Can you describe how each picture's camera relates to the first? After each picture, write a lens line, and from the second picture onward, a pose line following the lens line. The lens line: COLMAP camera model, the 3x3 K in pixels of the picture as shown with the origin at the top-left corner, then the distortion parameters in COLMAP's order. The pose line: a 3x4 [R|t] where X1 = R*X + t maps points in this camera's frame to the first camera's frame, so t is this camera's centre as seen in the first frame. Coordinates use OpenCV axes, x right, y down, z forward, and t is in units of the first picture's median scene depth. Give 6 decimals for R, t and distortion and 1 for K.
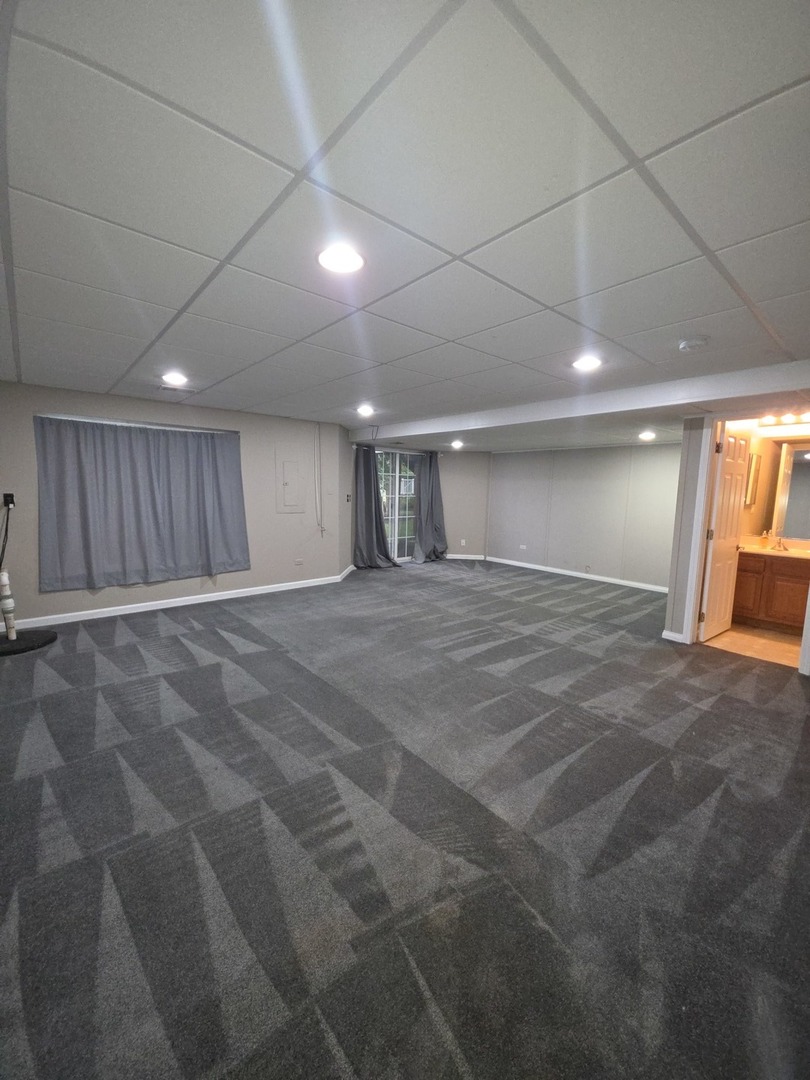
lens RADIAL K [[431.4, 0, 404.3], [0, 431.4, 544.5], [0, 0, 1]] dist [0.020780, -0.012396]
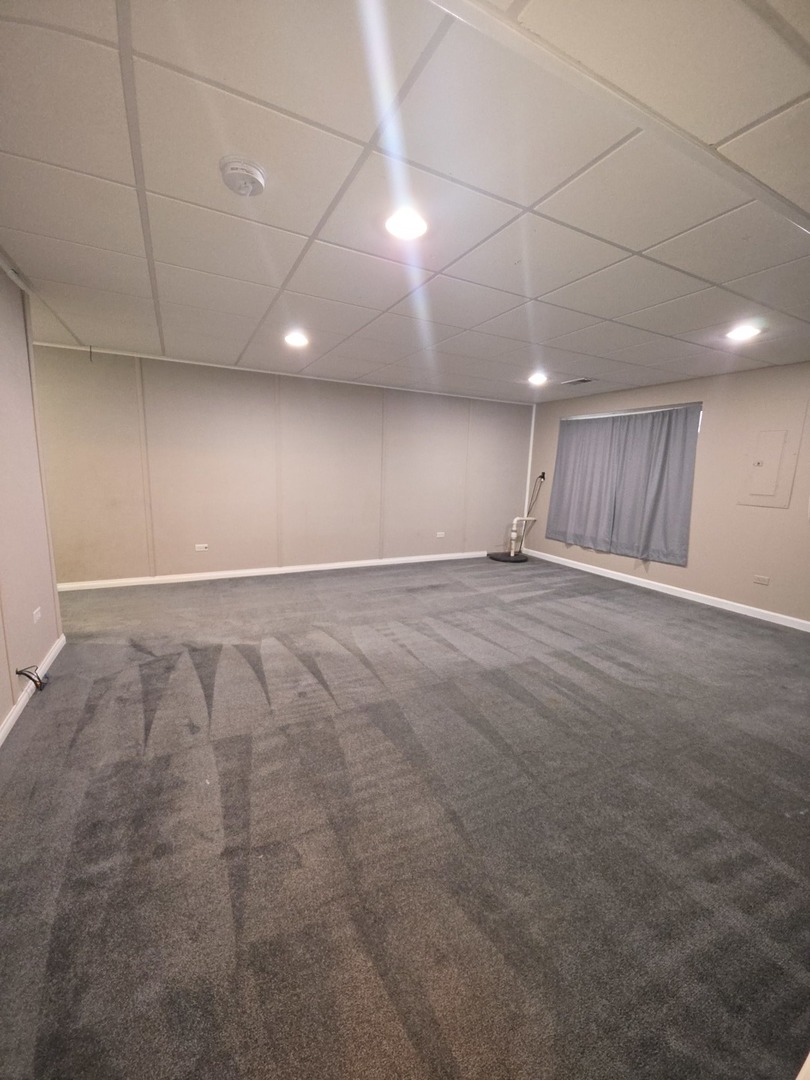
lens RADIAL K [[431.4, 0, 404.3], [0, 431.4, 544.5], [0, 0, 1]] dist [0.020780, -0.012396]
pose [[-0.232866, 0.154924, -0.960090, 0.666121], [-0.153276, 0.969044, 0.193546, -0.074648], [0.960354, 0.192229, -0.201911, 0.734232]]
